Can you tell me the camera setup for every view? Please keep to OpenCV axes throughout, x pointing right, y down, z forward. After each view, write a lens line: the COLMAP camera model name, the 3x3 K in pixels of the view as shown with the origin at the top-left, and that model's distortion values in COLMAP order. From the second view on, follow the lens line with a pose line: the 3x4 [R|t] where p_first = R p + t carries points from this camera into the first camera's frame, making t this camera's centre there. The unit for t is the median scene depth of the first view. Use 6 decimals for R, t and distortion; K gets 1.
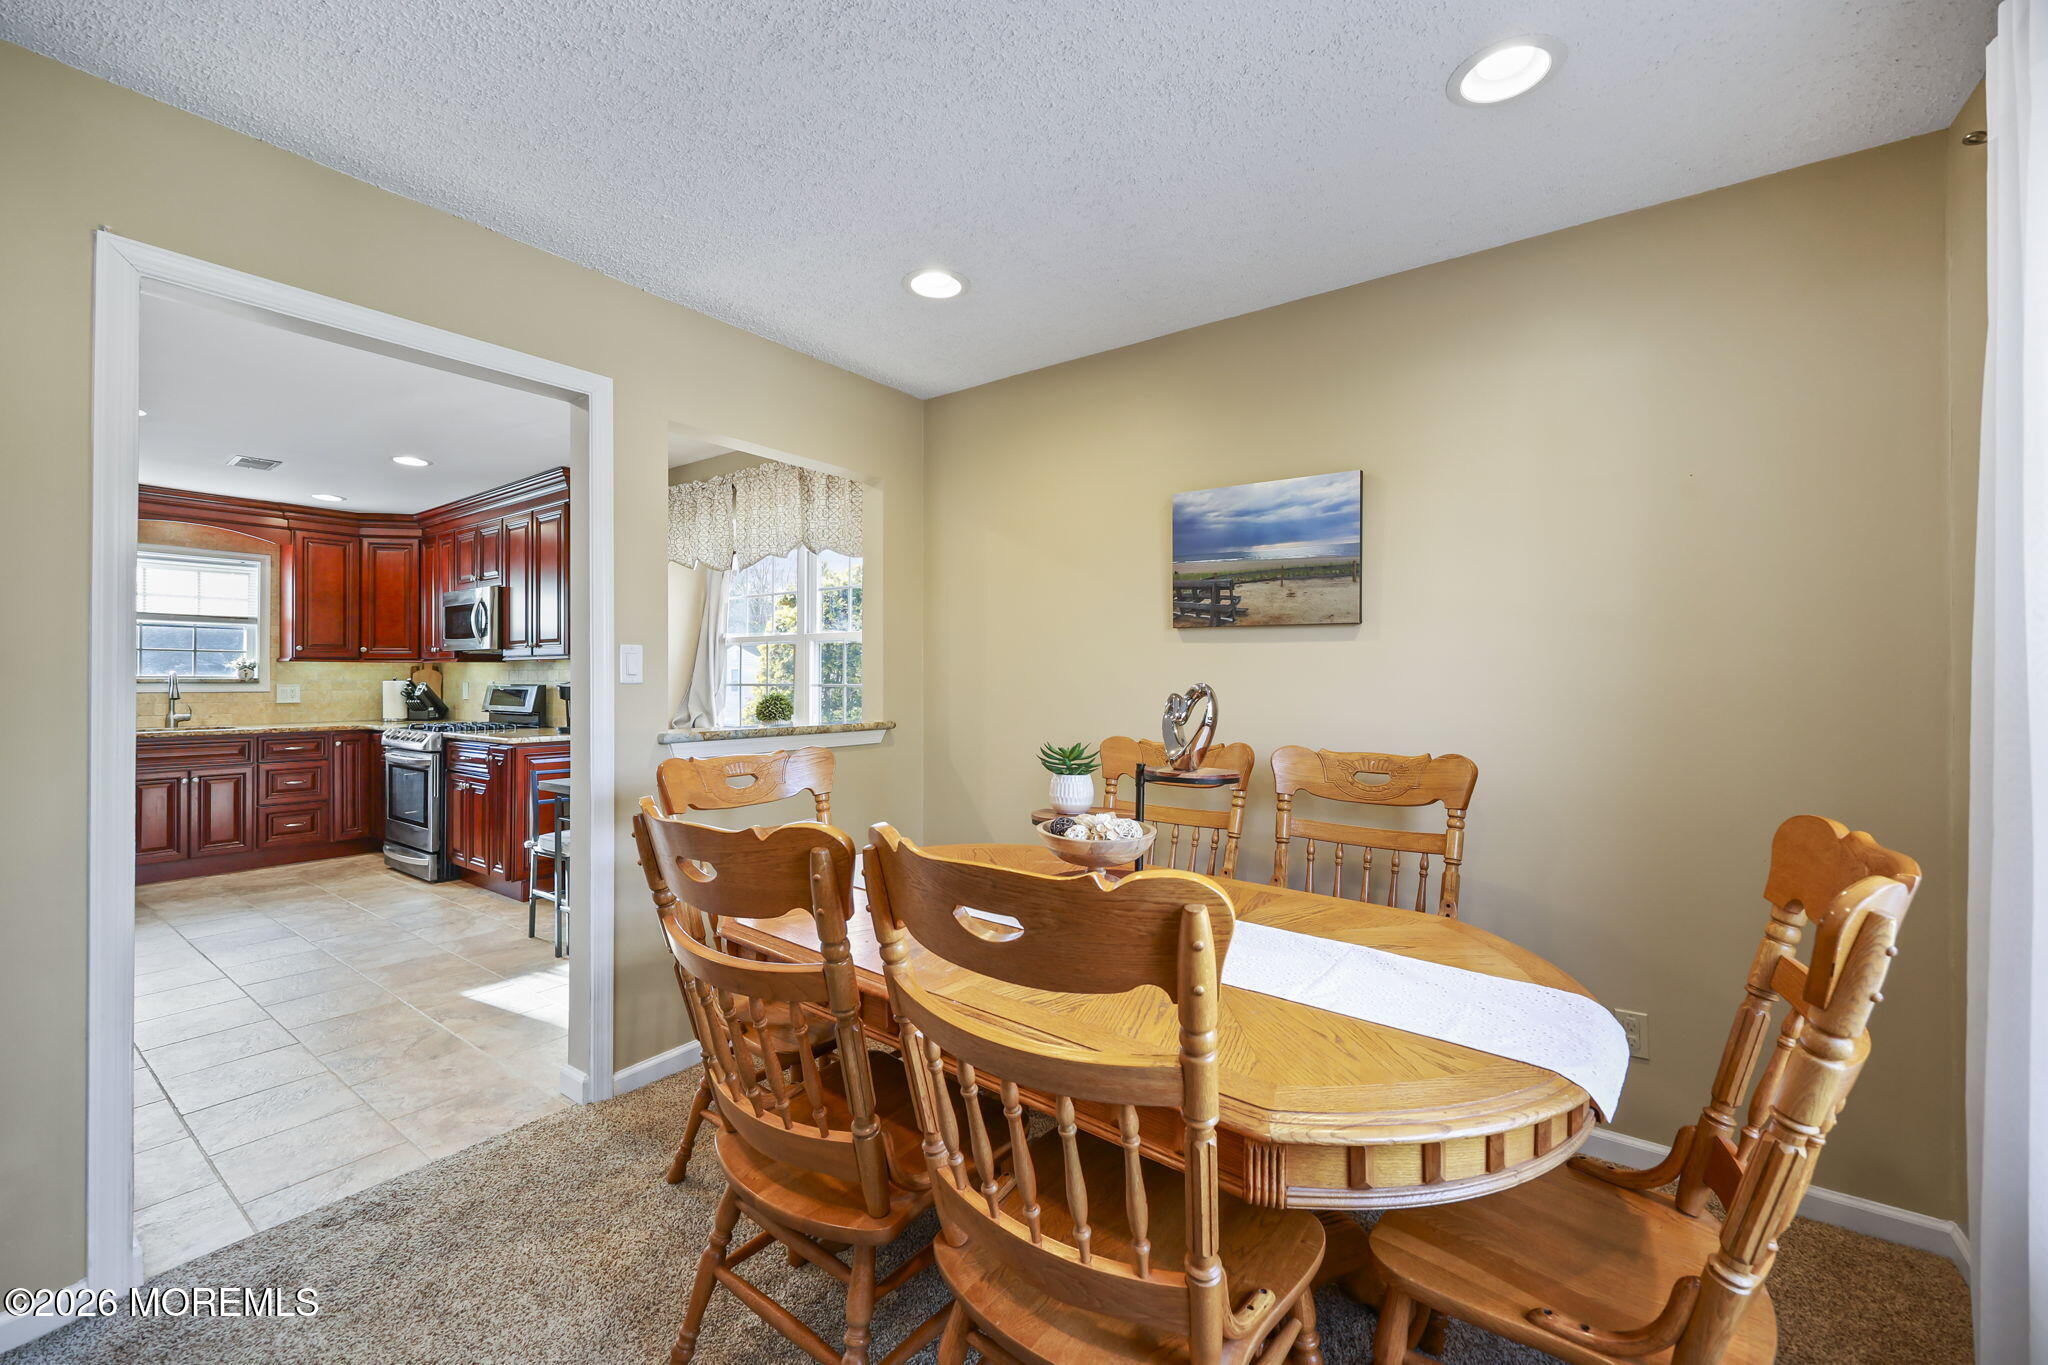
lens RADIAL K [[829.6, 0, 1027.2], [0, 829.6, 678.7], [0, 0, 1]] dist [0.000524, 0.000012]
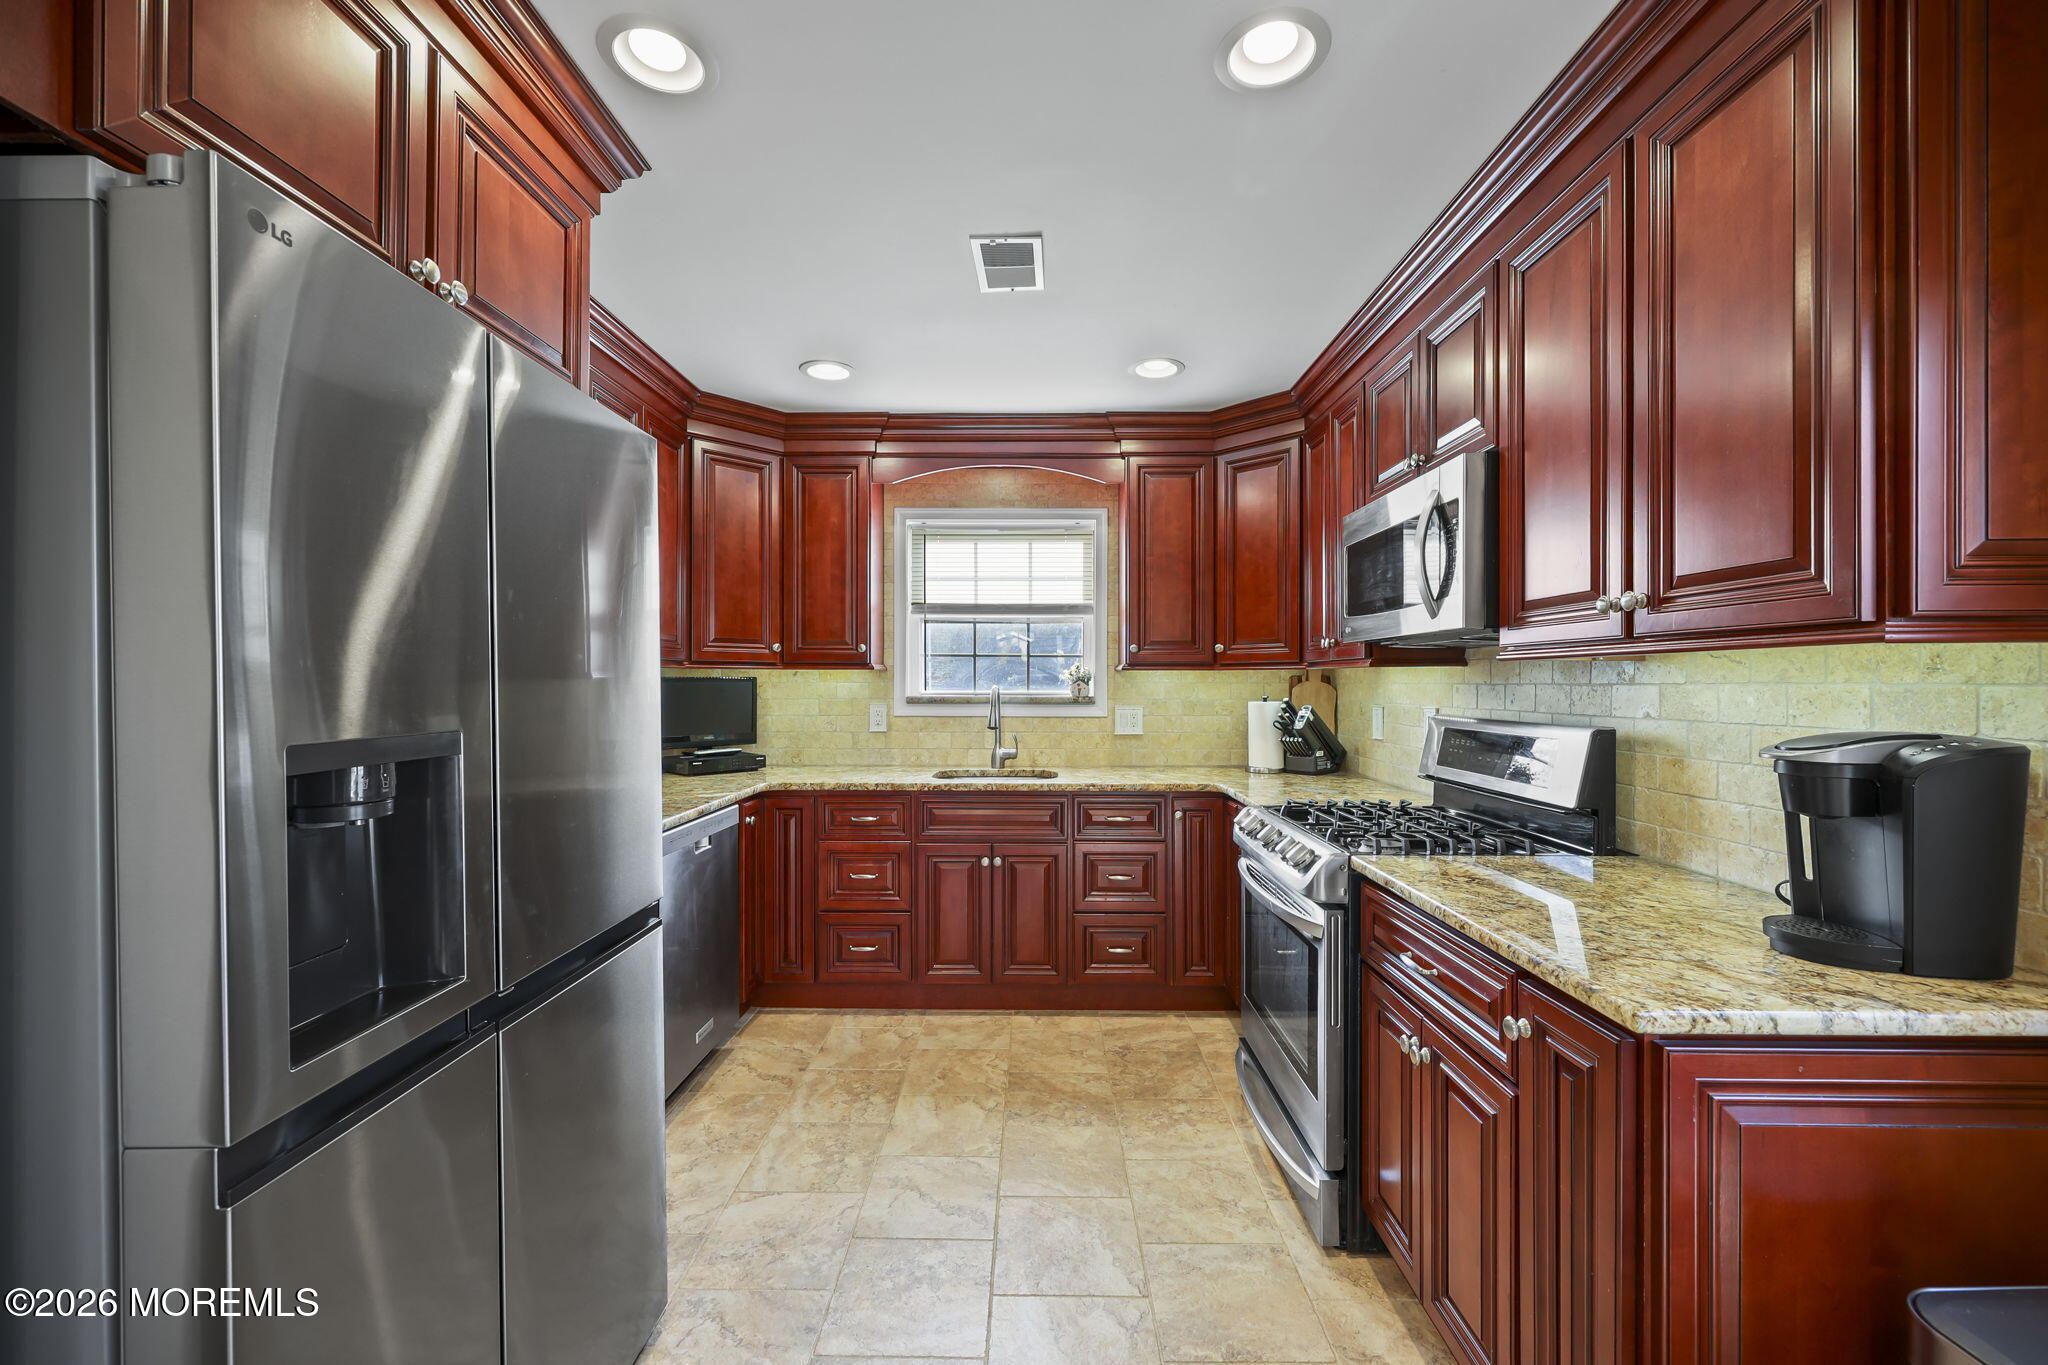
lens RADIAL K [[829.6, 0, 1027.2], [0, 829.6, 678.7], [0, 0, 1]] dist [0.000524, 0.000012]
pose [[0.576400, -0.005467, -0.817150, -0.421354], [0.000023, 0.999978, -0.006674, -0.010239], [0.817168, 0.003828, 0.576387, 0.580778]]
